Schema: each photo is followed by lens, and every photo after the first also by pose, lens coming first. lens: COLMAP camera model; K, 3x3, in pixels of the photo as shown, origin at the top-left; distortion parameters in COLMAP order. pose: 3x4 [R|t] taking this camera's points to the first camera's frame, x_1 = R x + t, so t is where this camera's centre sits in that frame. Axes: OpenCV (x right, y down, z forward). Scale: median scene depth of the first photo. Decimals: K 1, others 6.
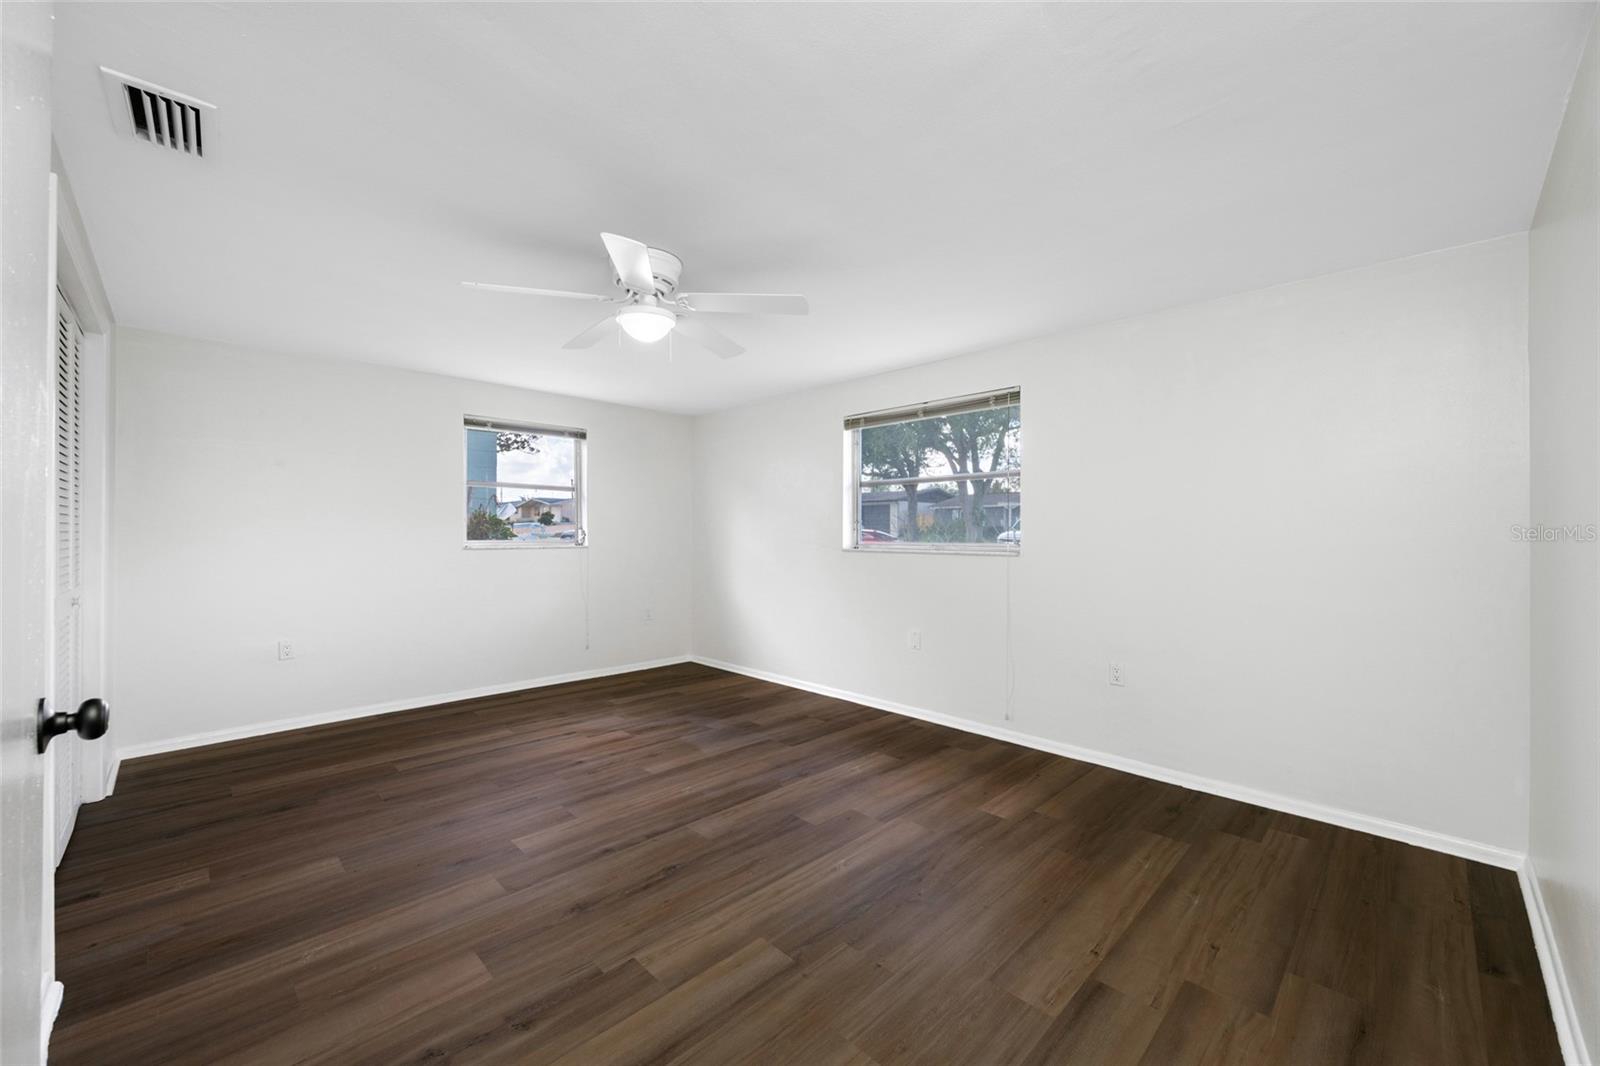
lens RADIAL K [[623.0, 0, 809.5], [0, 623.0, 536.9], [0, 0, 1]] dist [-0.001051, -0.000152]
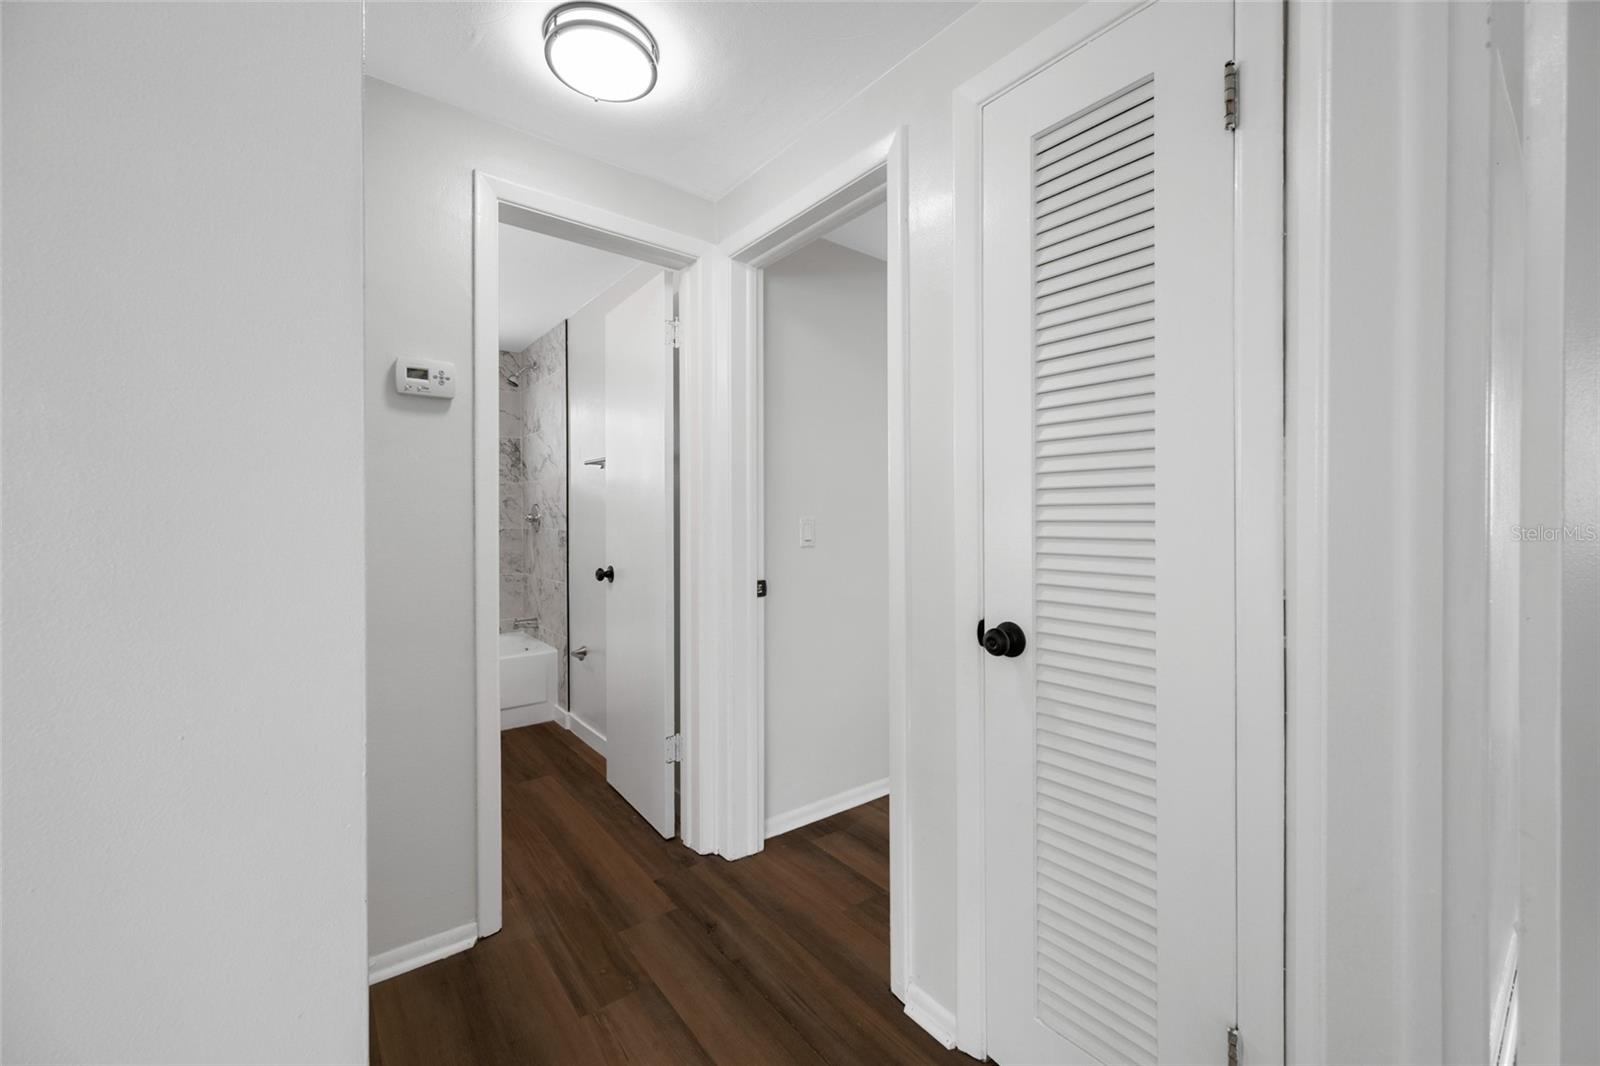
lens RADIAL K [[626.1, 0, 788.4], [0, 626.1, 522.8], [0, 0, 1]] dist [-0.000752, 0.000126]
pose [[-0.135317, 0.007830, -0.990771, 0.715672], [-0.002571, 0.999963, 0.008253, -0.003301], [0.990799, 0.003664, -0.135292, 0.790248]]
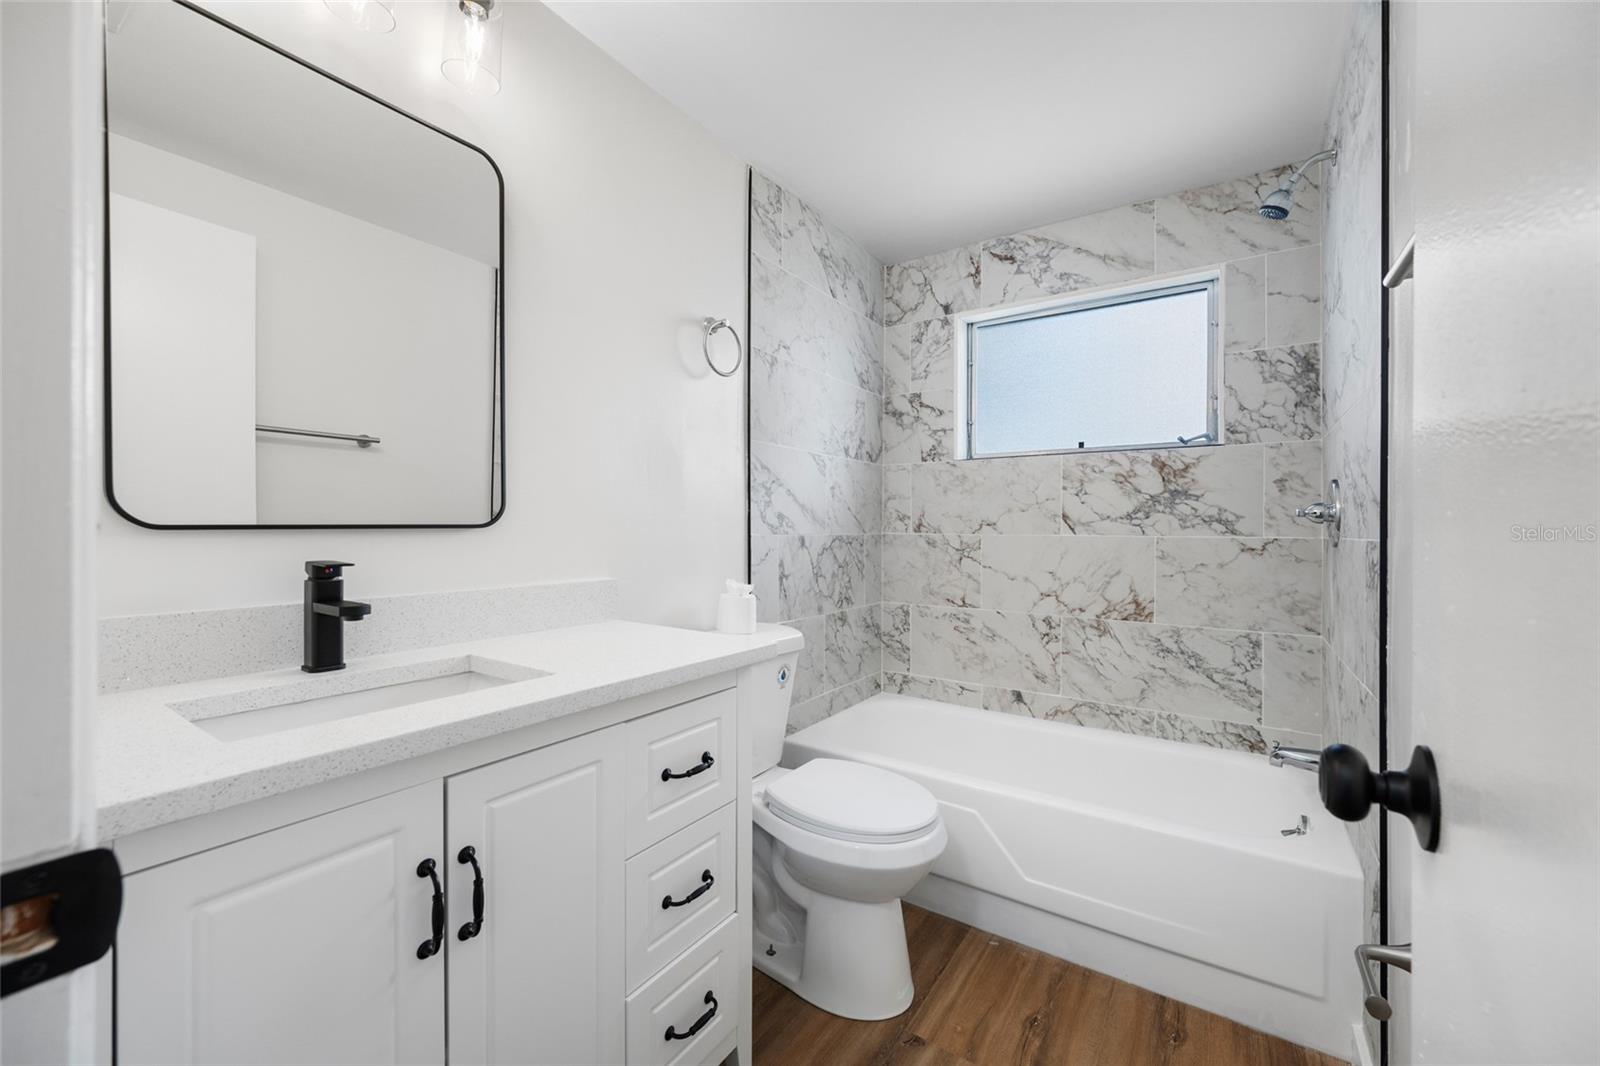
lens RADIAL K [[628.6, 0, 801.3], [0, 628.6, 531.4], [0, 0, 1]] dist [0.000016, 0.000033]
pose [[-0.982162, -0.007120, -0.187902, 0.691304], [-0.008722, 0.999932, 0.007698, -0.002650], [0.187835, 0.009199, -0.982158, 0.781115]]
